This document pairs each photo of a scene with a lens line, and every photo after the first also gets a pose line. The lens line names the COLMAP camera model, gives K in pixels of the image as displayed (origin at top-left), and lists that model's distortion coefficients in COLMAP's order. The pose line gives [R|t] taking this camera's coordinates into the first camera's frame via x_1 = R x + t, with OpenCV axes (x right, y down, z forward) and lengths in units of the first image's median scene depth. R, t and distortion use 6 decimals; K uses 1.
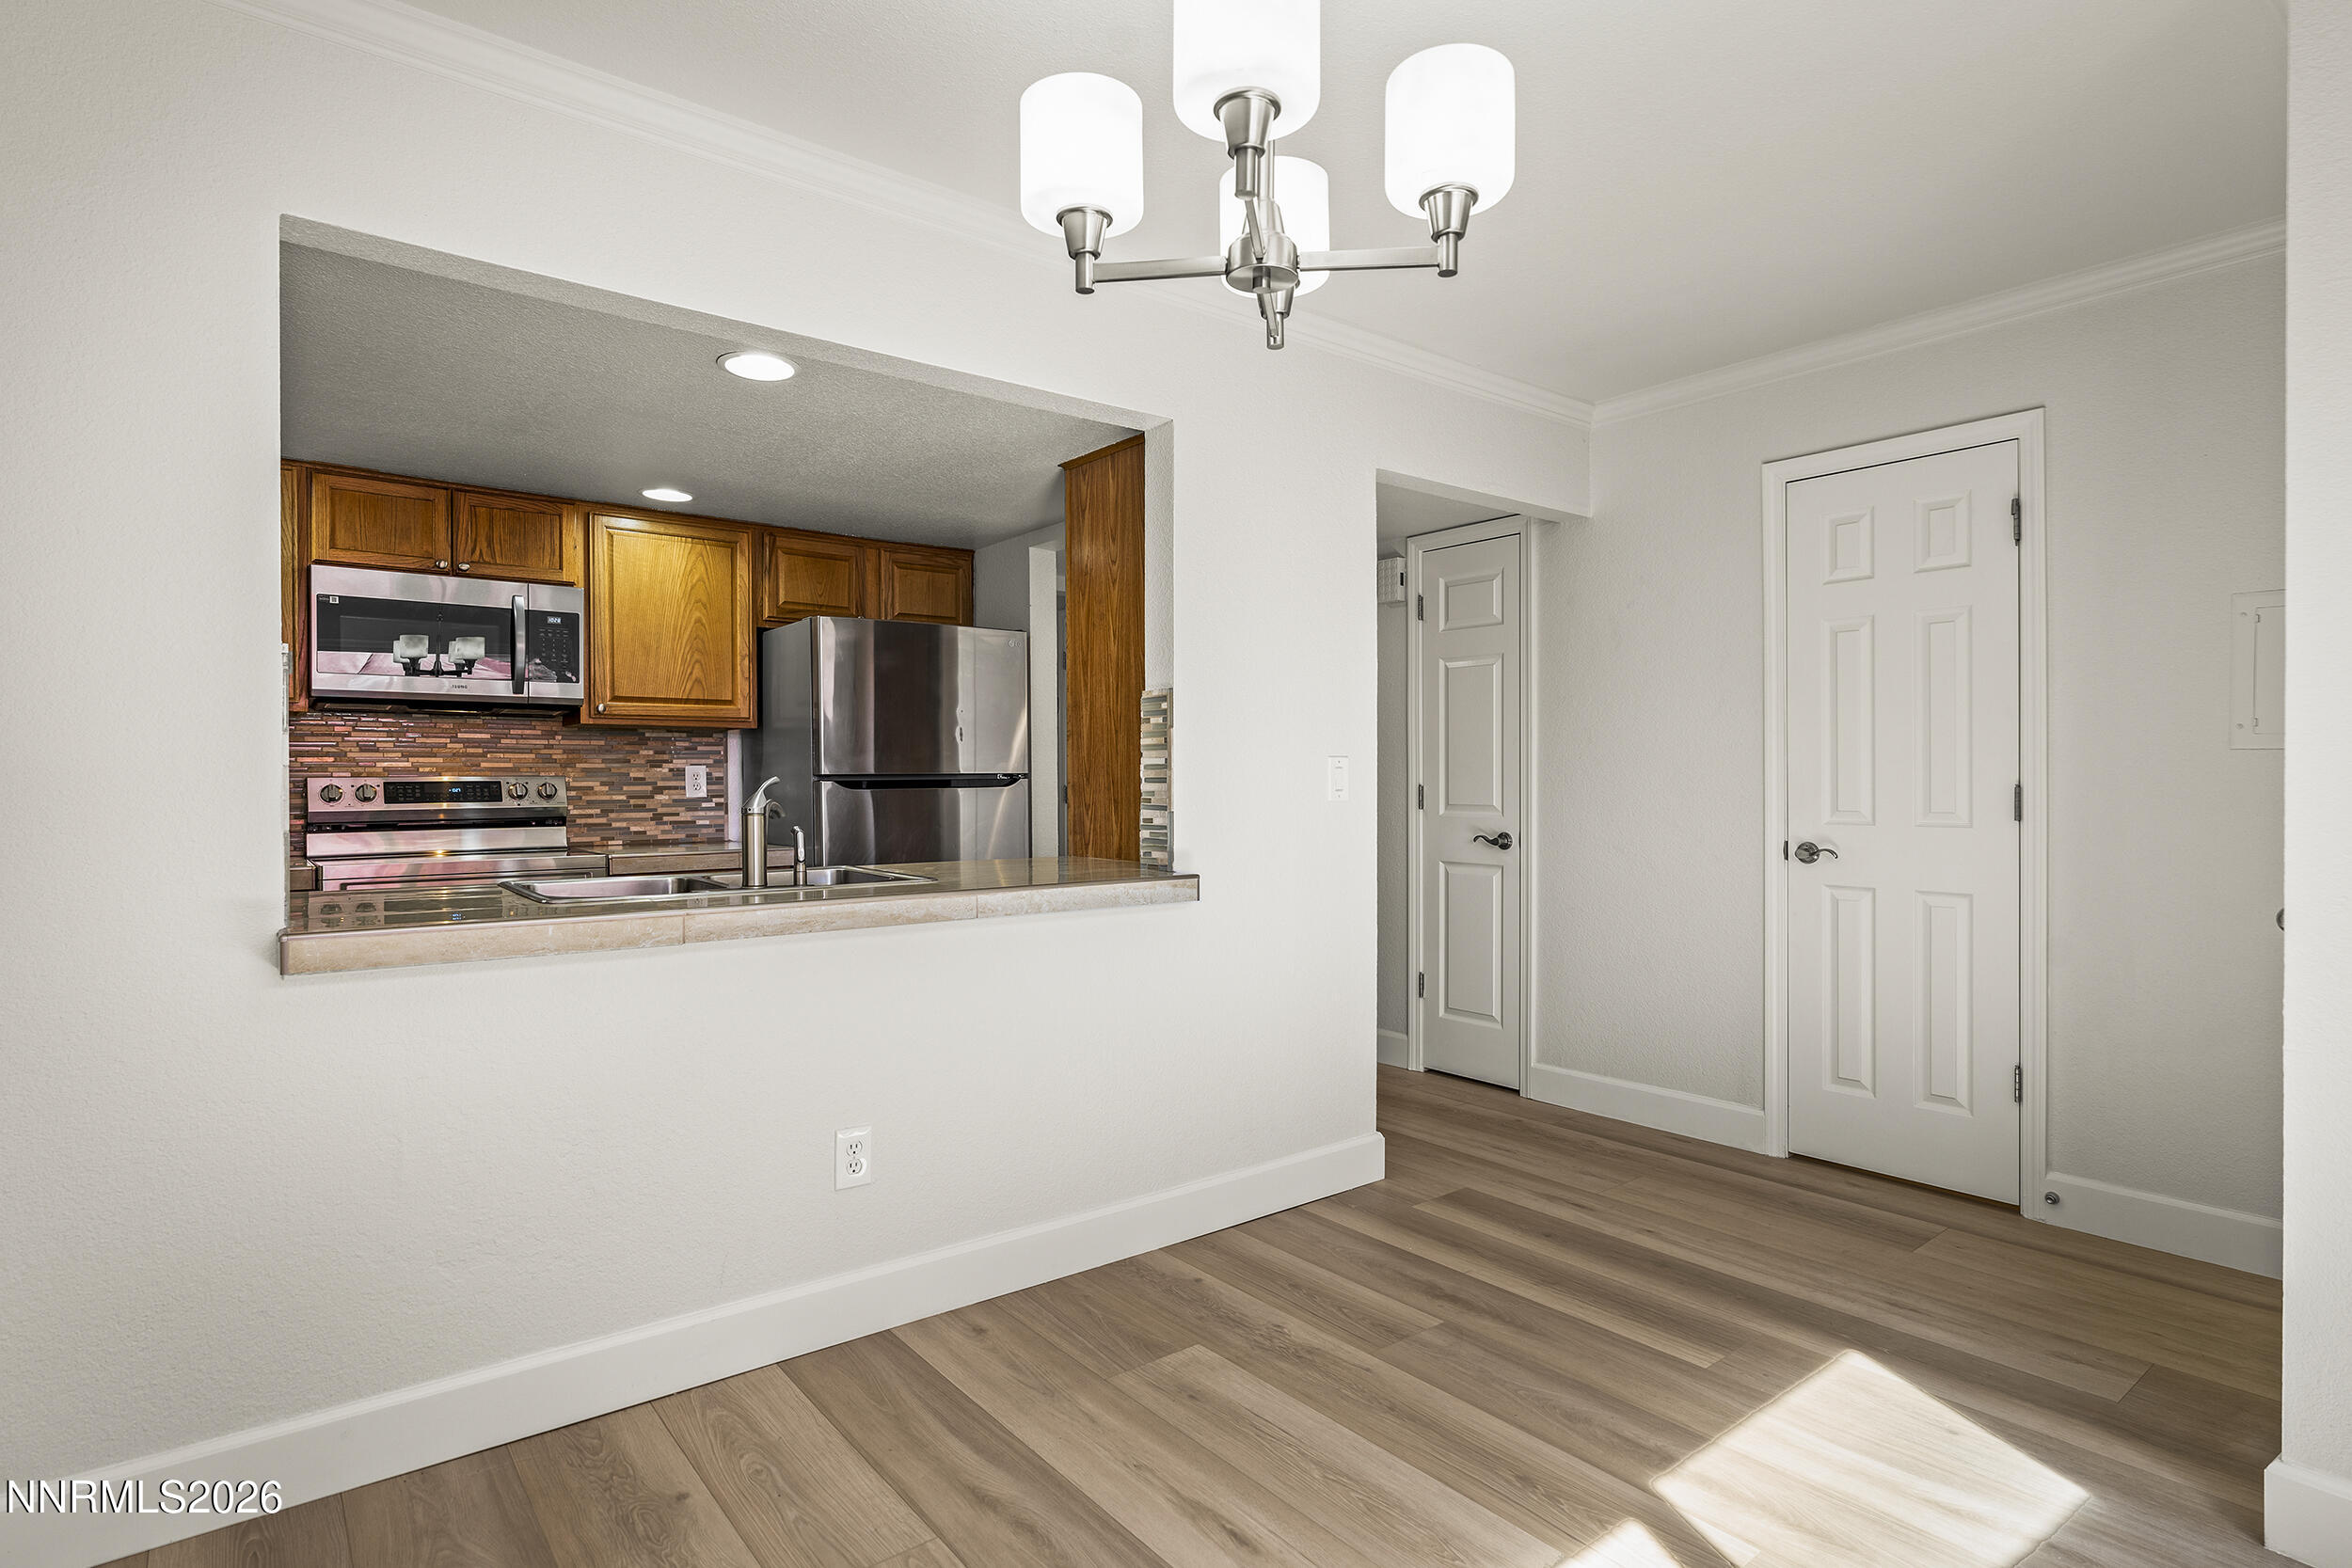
lens RADIAL K [[1188.6, 0, 1184.4], [0, 1188.6, 782.2], [0, 0, 1]] dist [-0.010339, 0.002386]
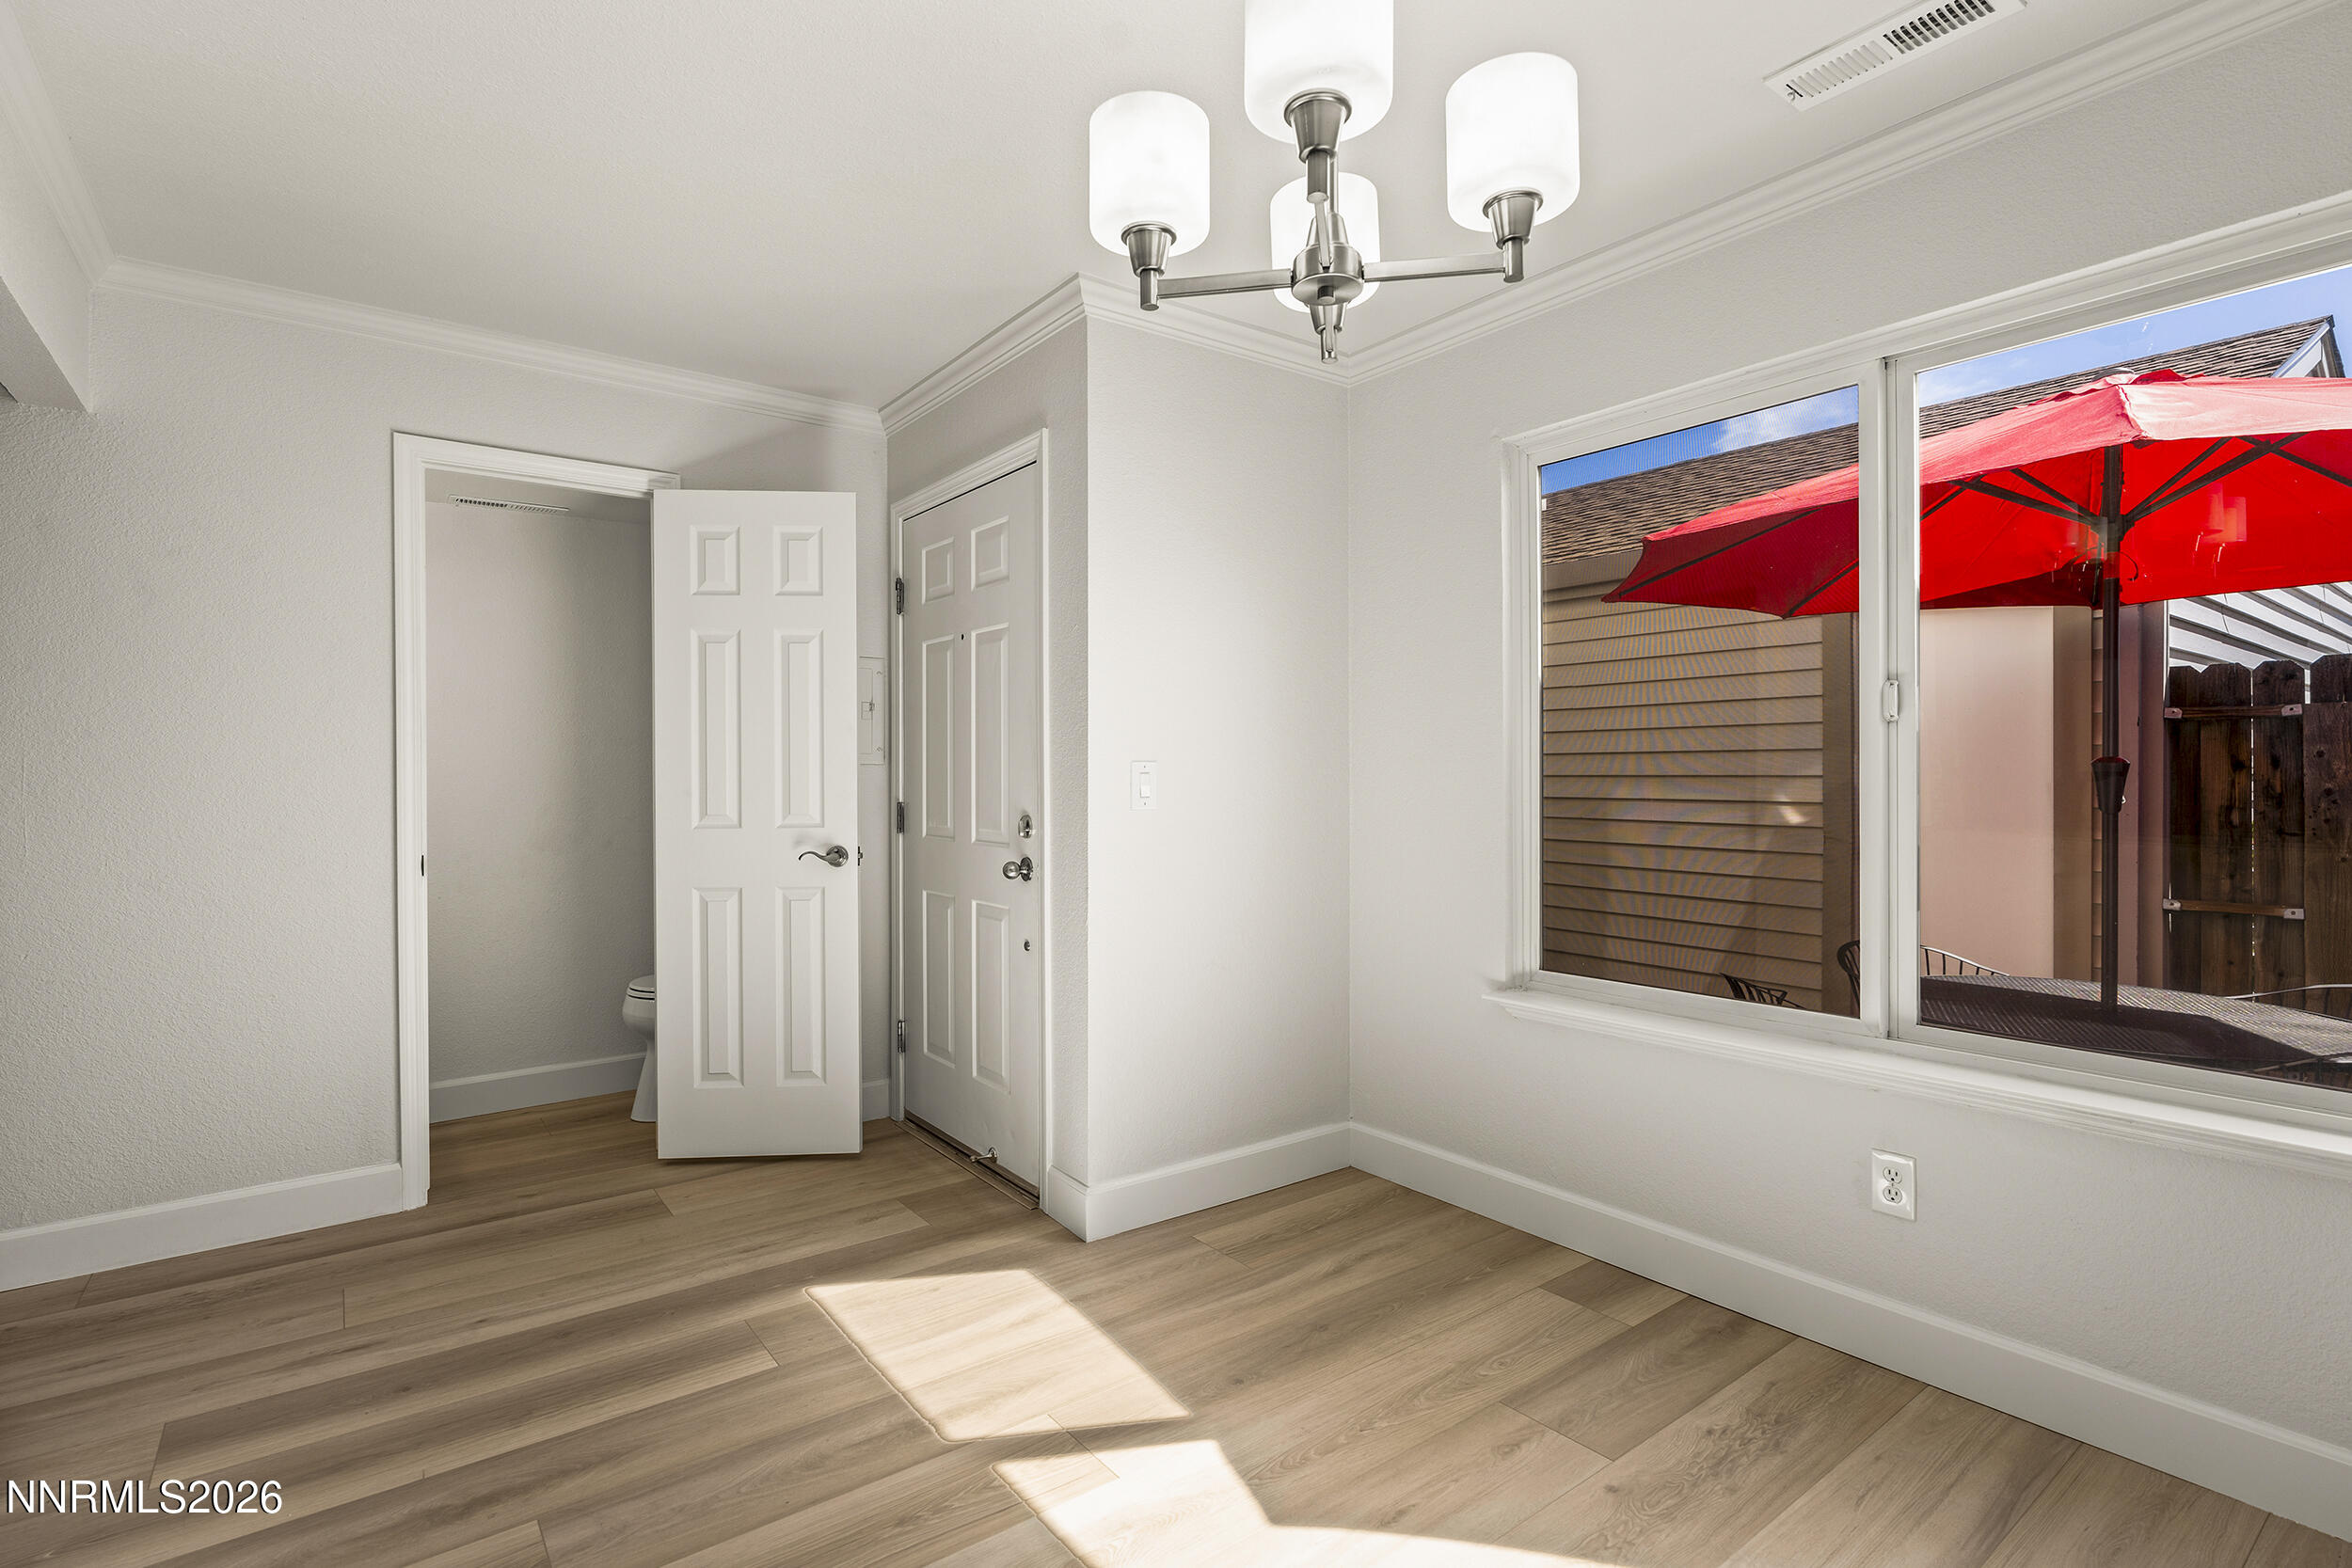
lens RADIAL K [[1097.3, 0, 1160.3], [0, 1097.3, 769.0], [0, 0, 1]] dist [-0.014336, 0.001952]
pose [[0.047871, 0.007383, 0.998826, -0.339367], [0.013214, 0.999880, -0.008024, -0.006362], [-0.998766, 0.013582, 0.047768, 0.427166]]
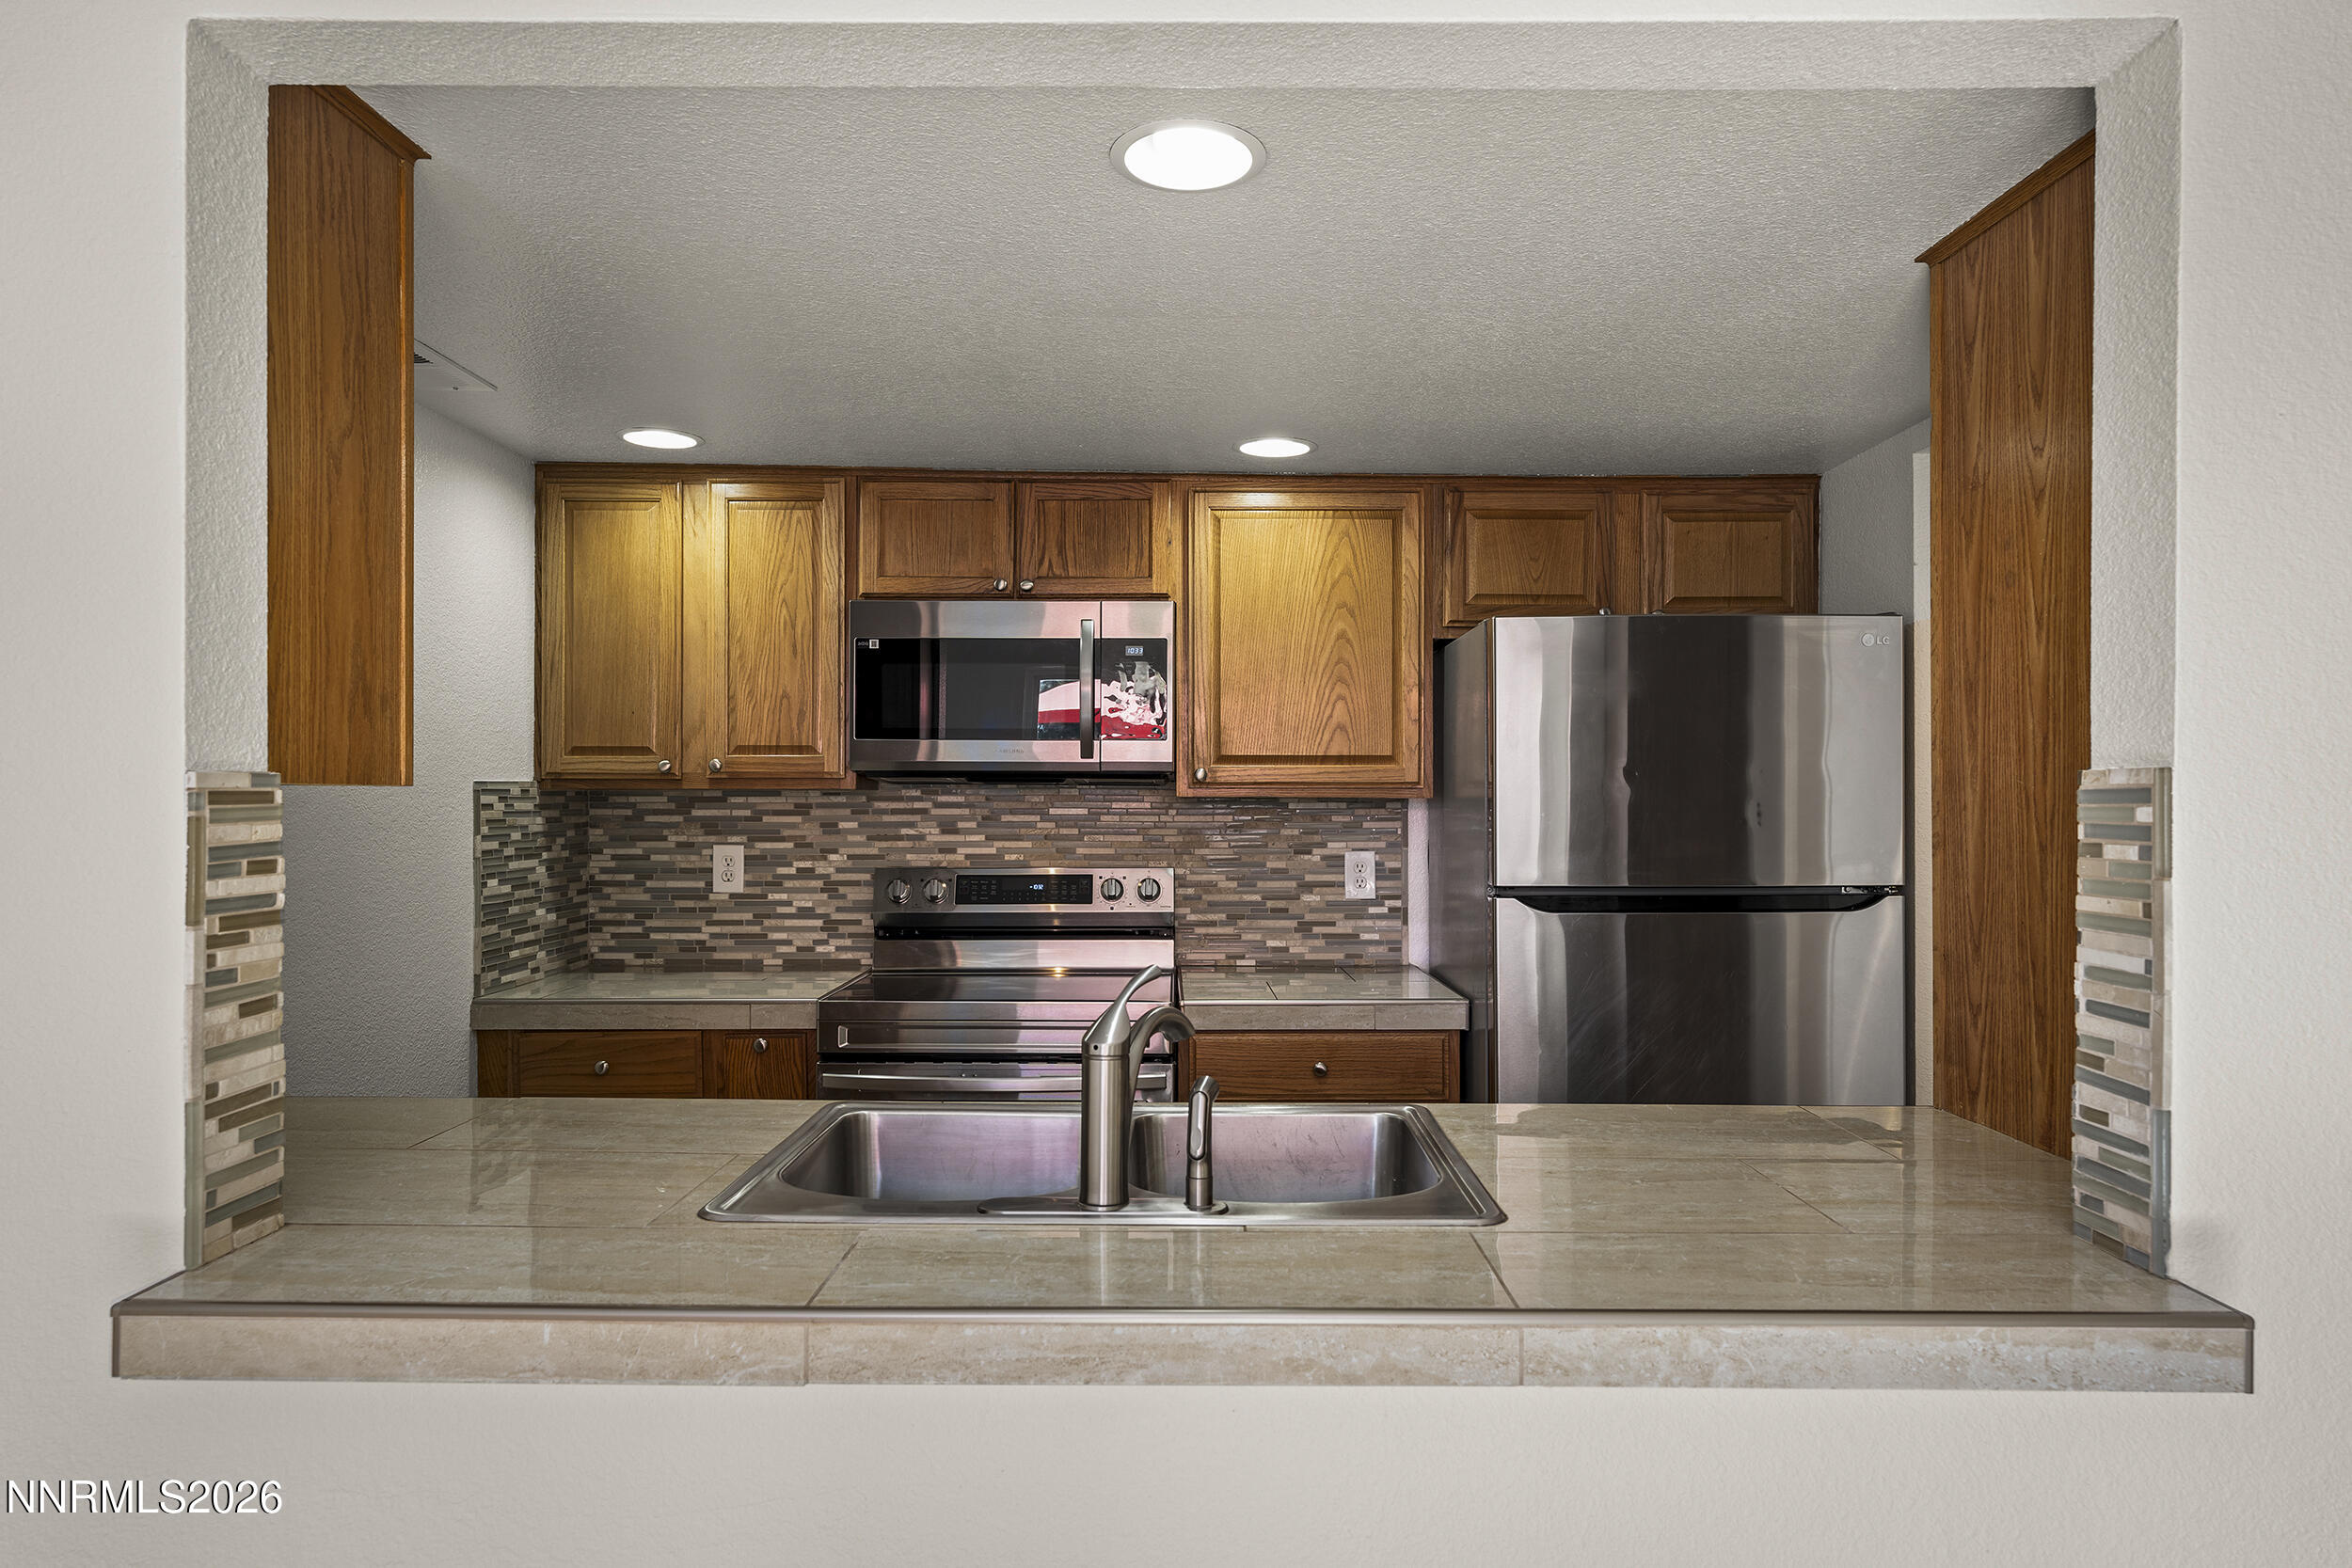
lens RADIAL K [[1447.7, 0, 1178.3], [0, 1447.7, 797.3], [0, 0, 1]] dist [-0.007503, 0.003327]
pose [[0.777265, 0.007109, -0.629133, 0.027402], [-0.008765, 0.999961, 0.000471, -0.058951], [0.629113, 0.005148, 0.777297, 0.409003]]
